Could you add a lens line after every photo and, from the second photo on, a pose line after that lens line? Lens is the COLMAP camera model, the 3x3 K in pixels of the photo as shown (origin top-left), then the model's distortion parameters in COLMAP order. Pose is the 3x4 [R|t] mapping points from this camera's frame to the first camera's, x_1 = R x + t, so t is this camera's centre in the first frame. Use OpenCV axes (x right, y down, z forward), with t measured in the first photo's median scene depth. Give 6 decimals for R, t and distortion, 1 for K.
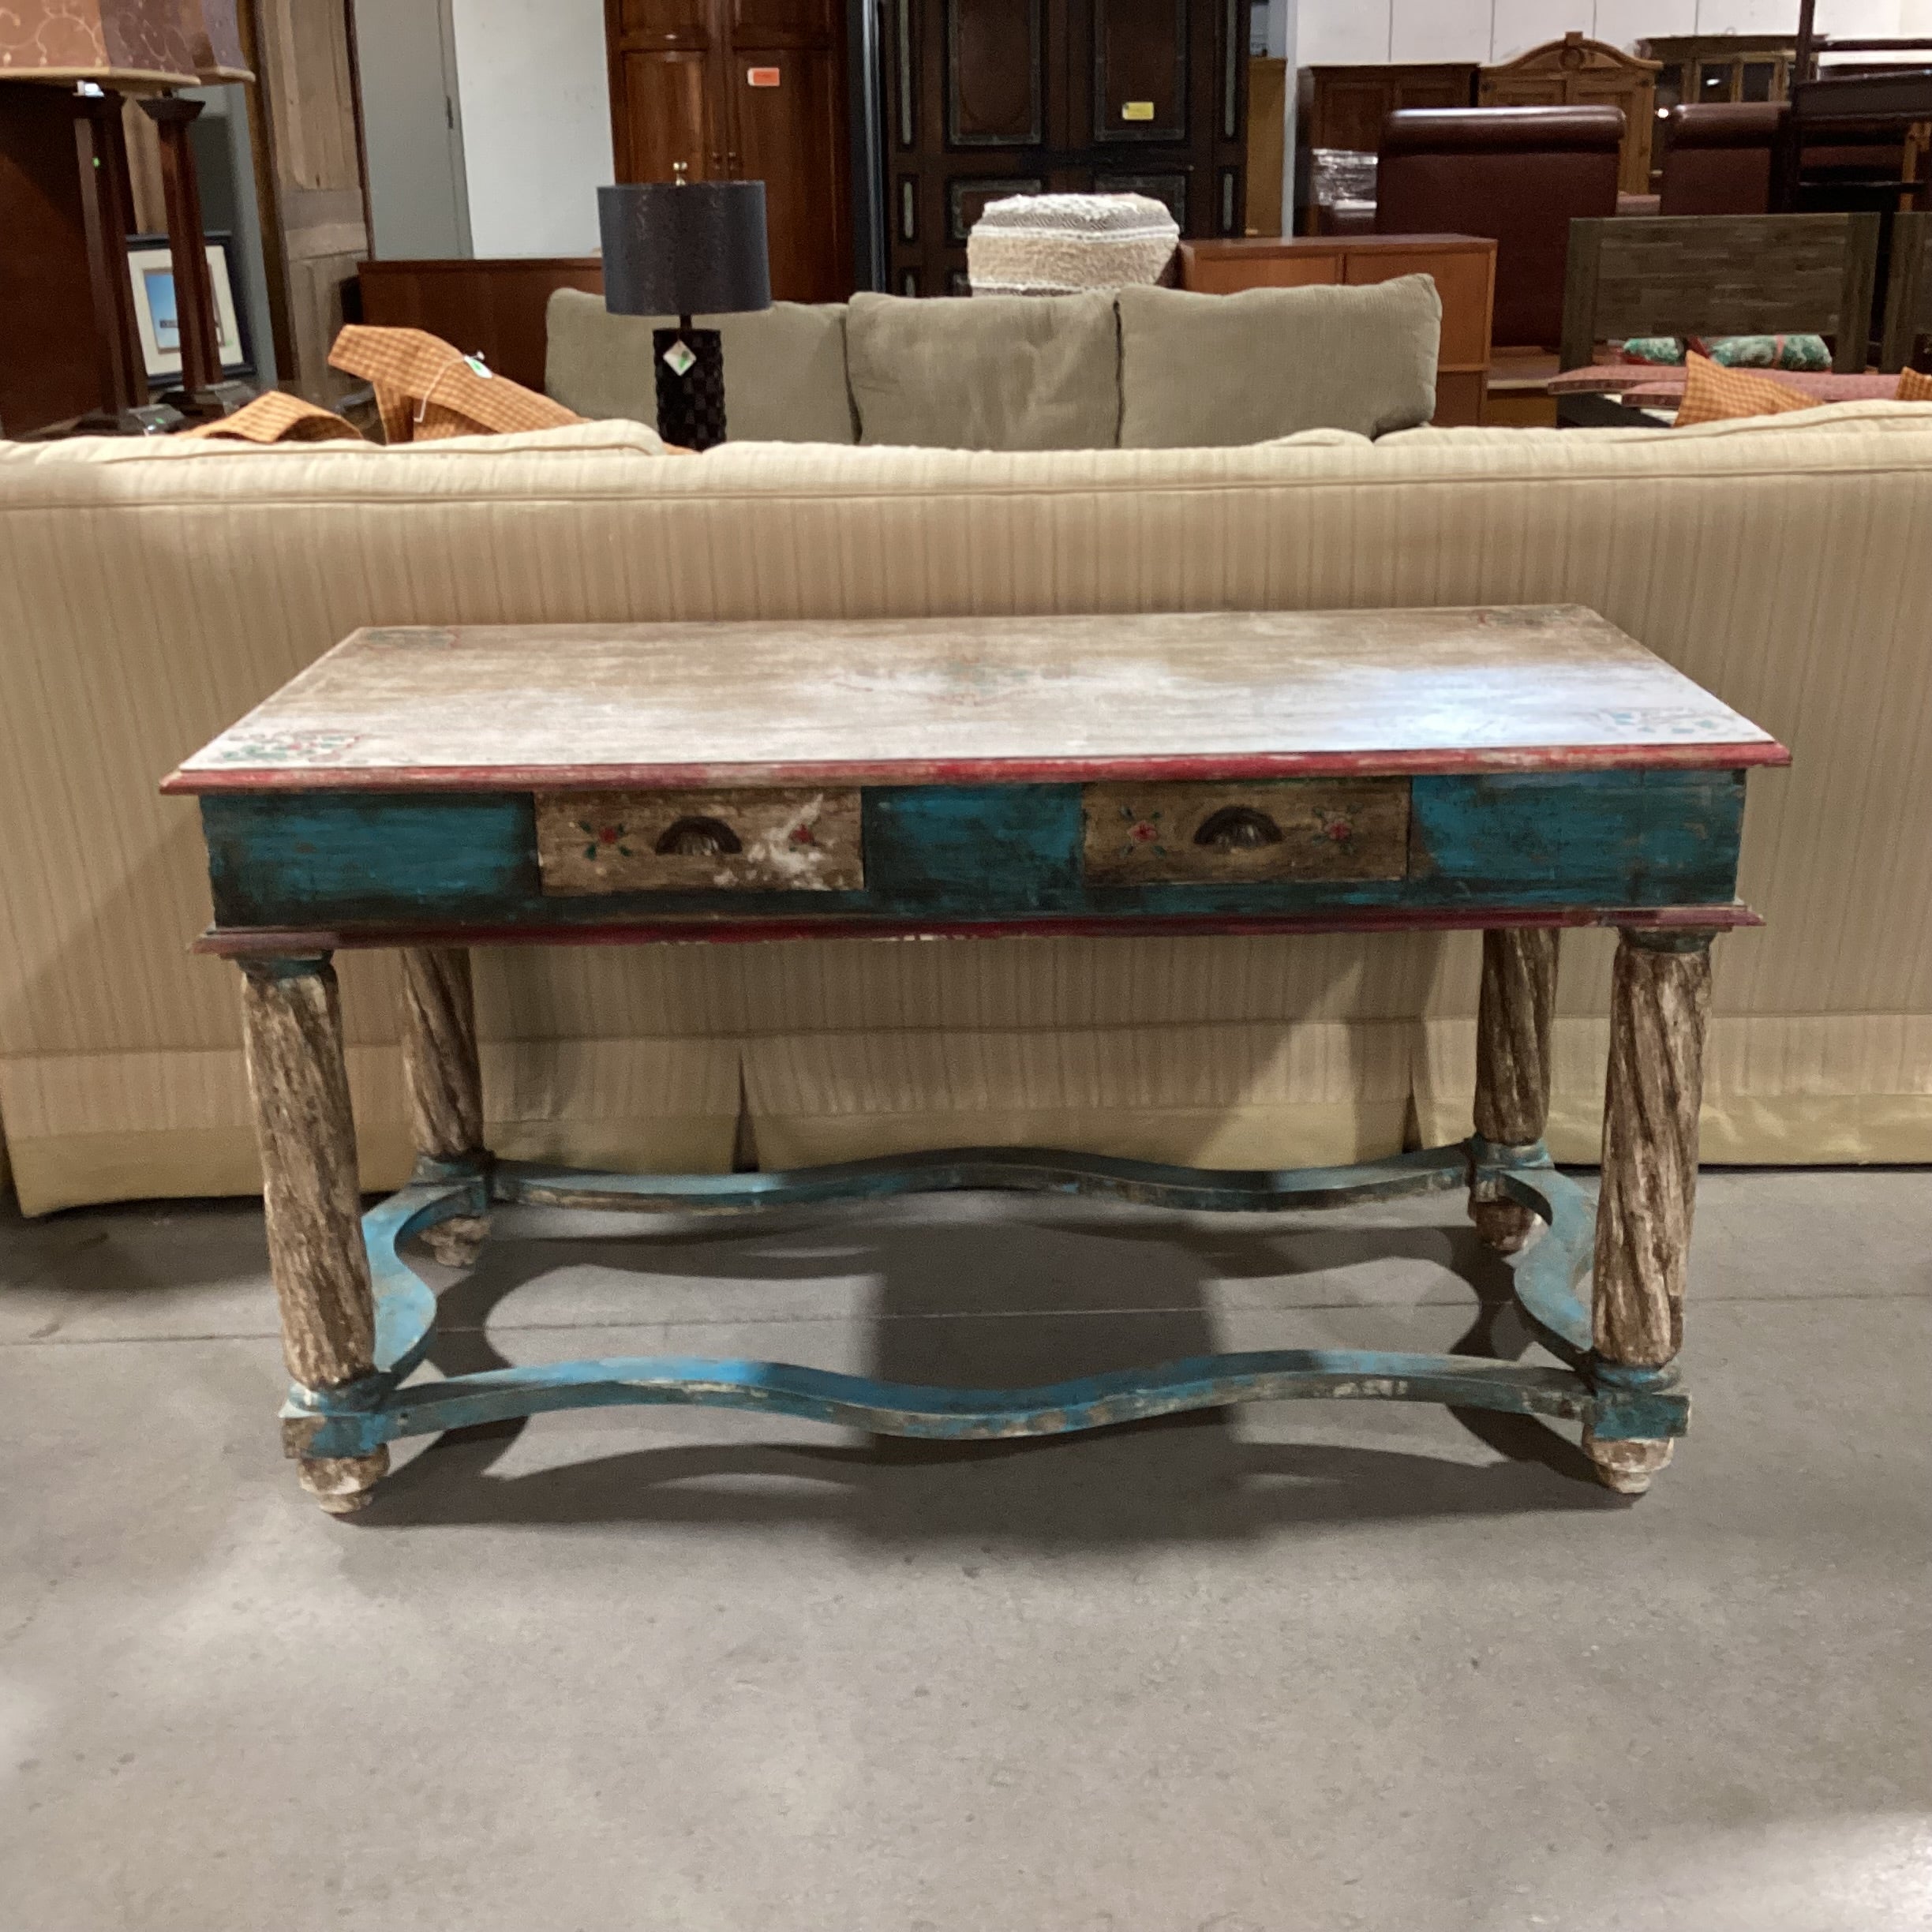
lens RADIAL K [[2344.1, 0, 957.6], [0, 2344.1, 958.6], [0, 0, 1]] dist [0.046180, 0.000000]
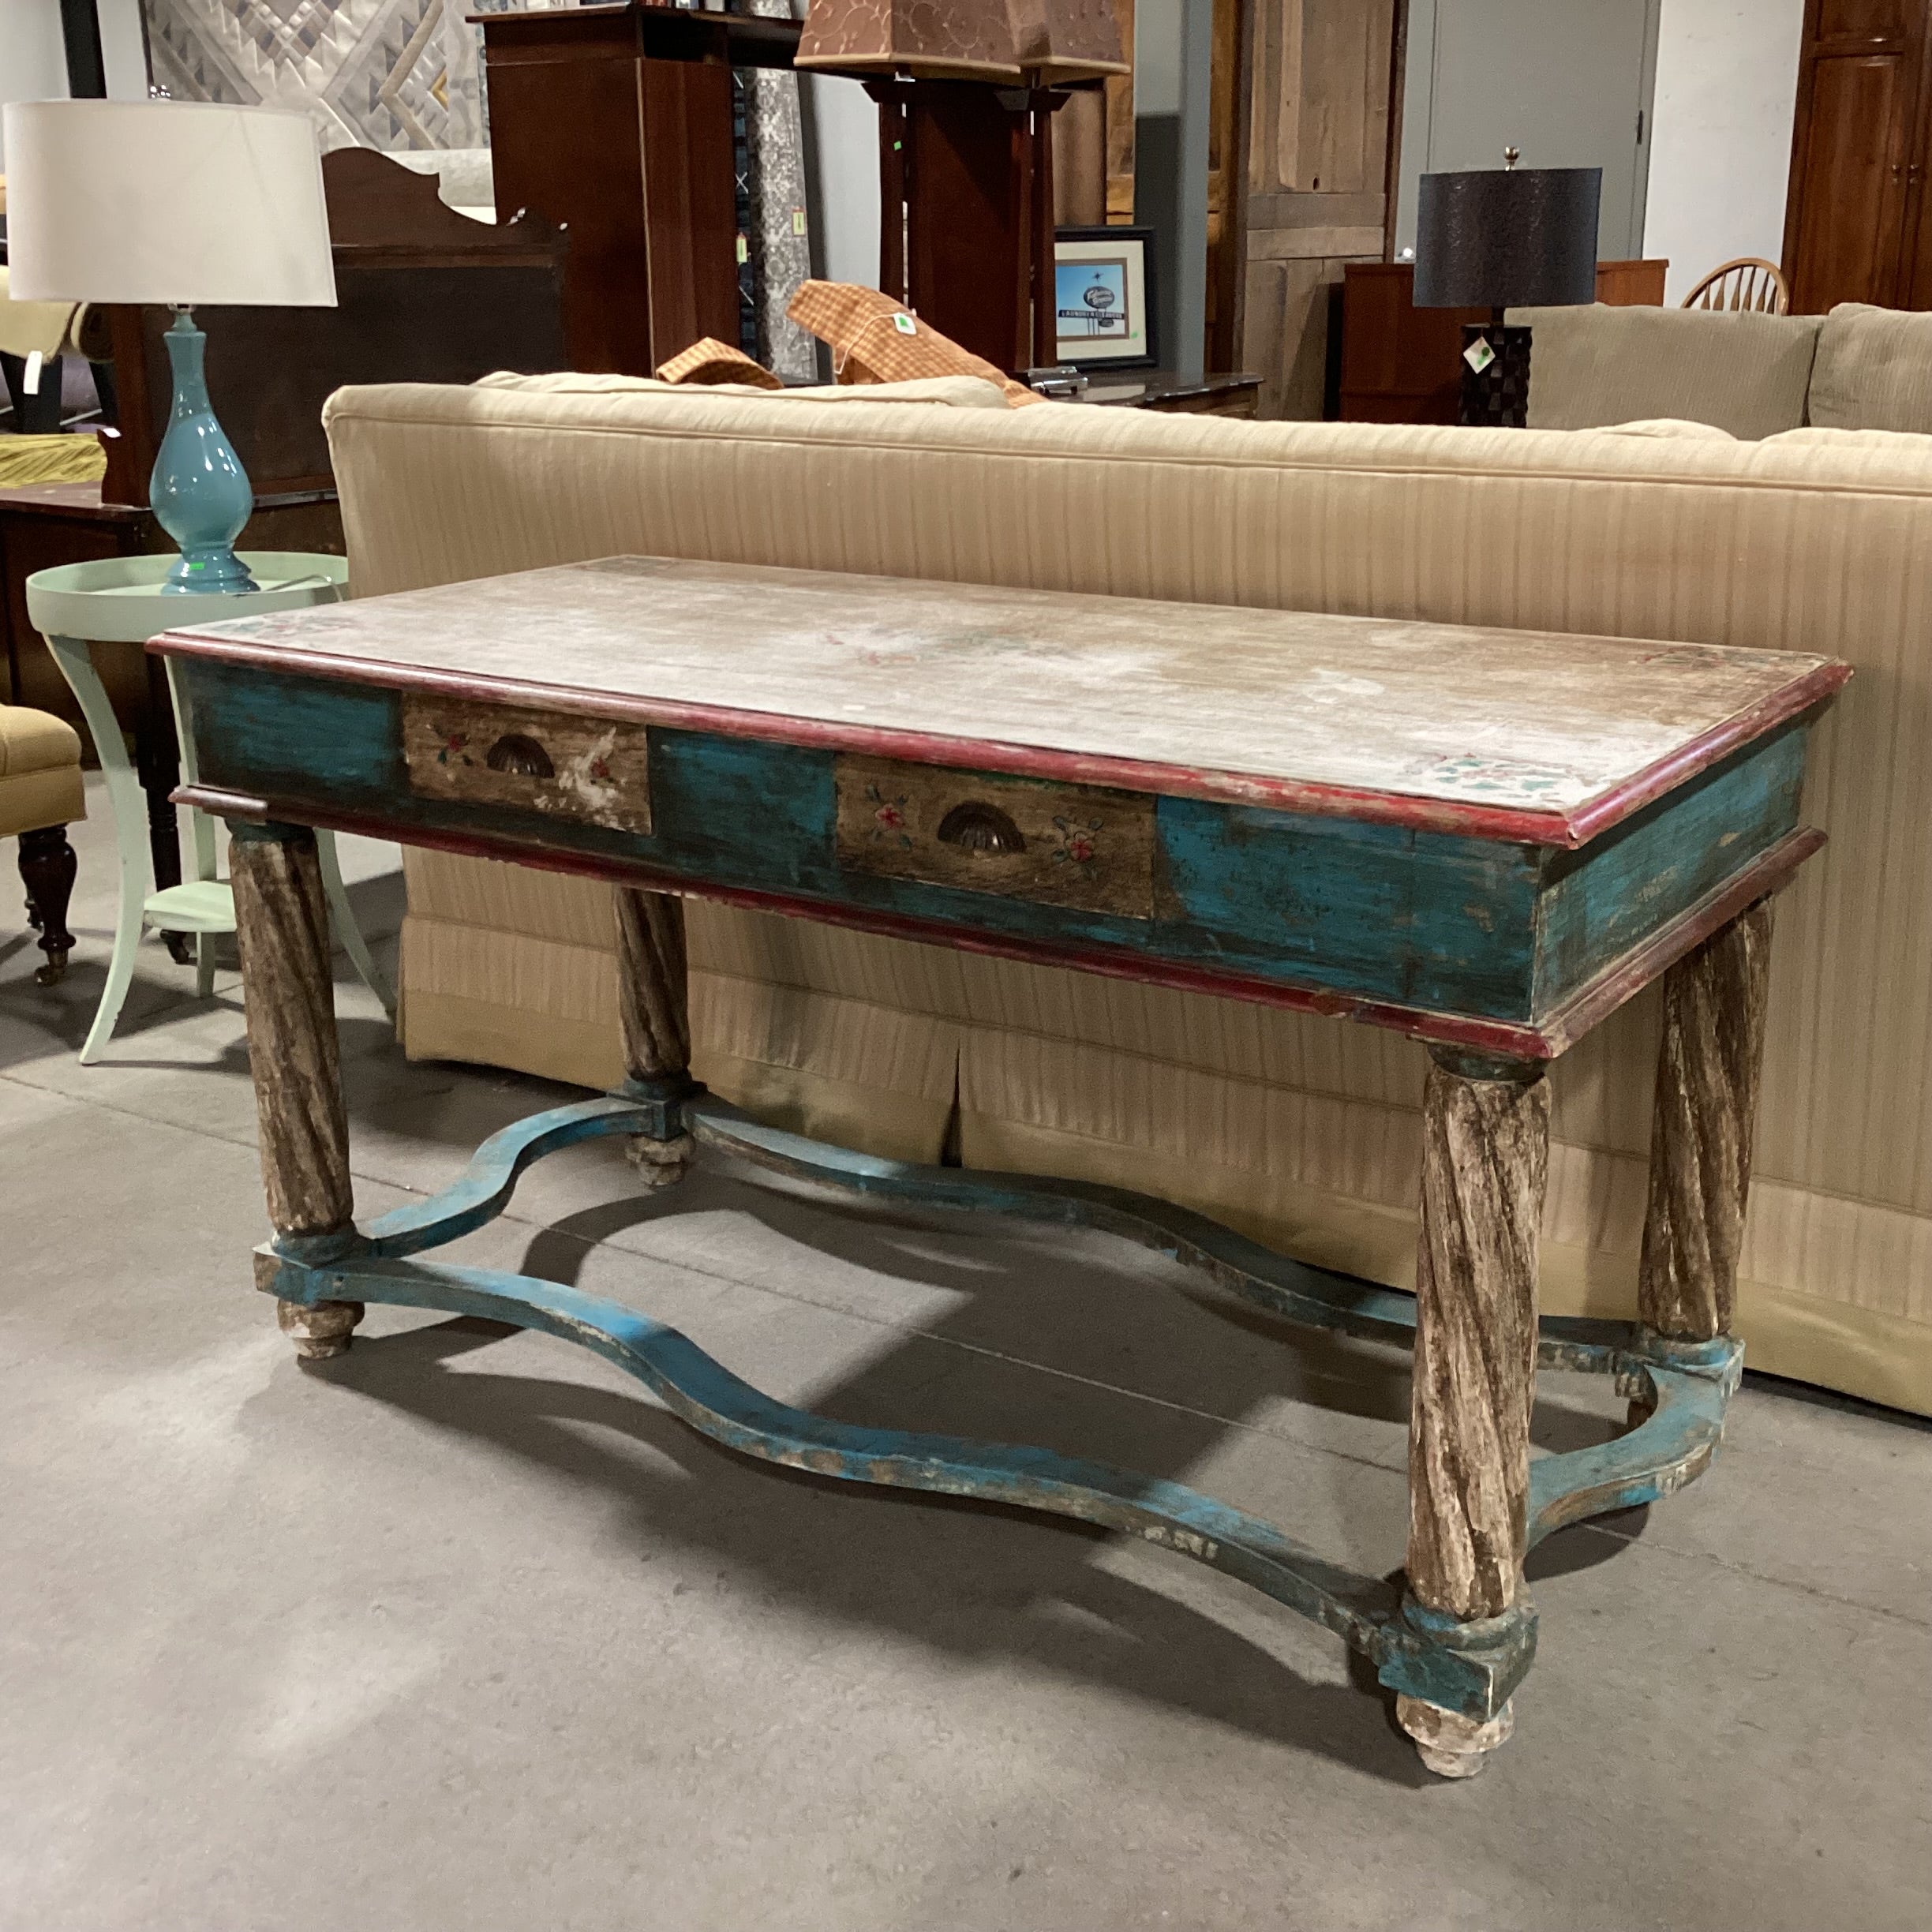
lens RADIAL K [[2344.1, 0, 955.8], [0, 2344.1, 947.6], [0, 0, 1]] dist [0.046180, 0.000000]
pose [[0.829058, 0.173194, -0.531664, 0.540749], [-0.184664, 0.982280, 0.032027, -0.035894], [0.527790, 0.071627, 0.846350, 0.253738]]
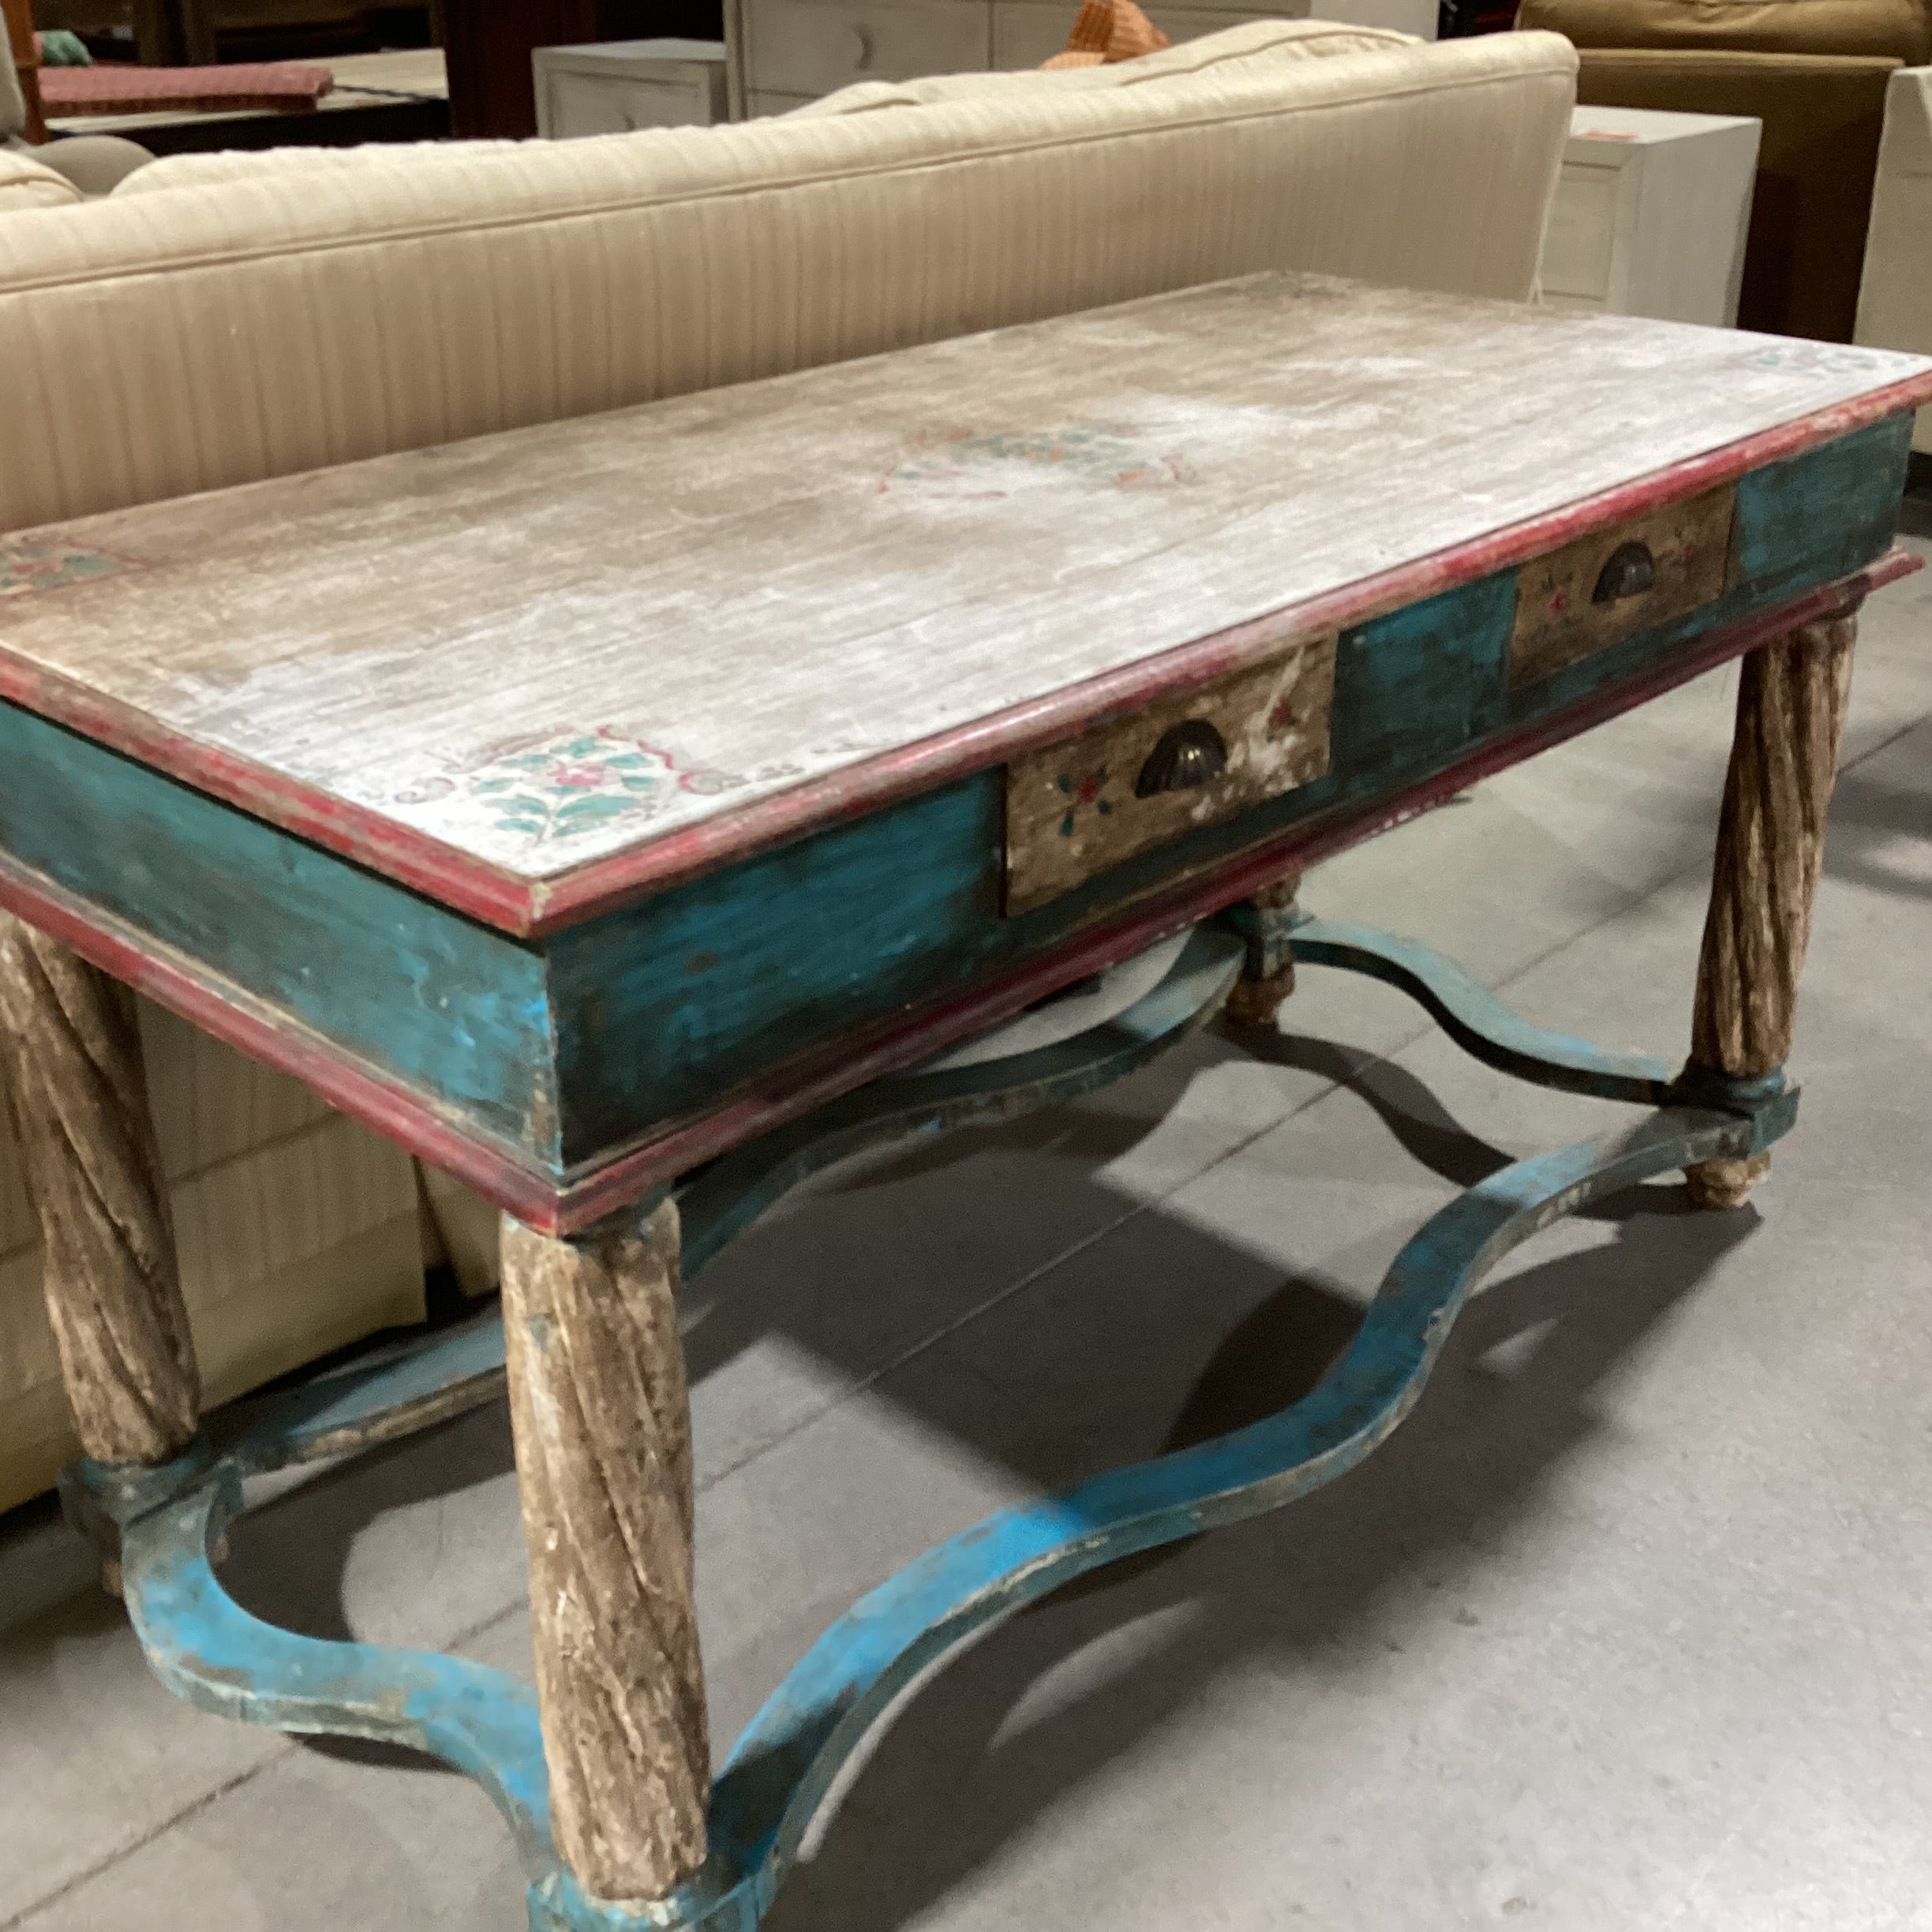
lens RADIAL K [[2344.1, 0, 951.7], [0, 2344.1, 971.1], [0, 0, 1]] dist [0.046180, 0.000000]
pose [[0.690730, -0.303490, 0.656342, -0.541693], [0.228691, 0.952758, 0.199879, -0.126940], [-0.685997, 0.012037, 0.727505, 0.554505]]
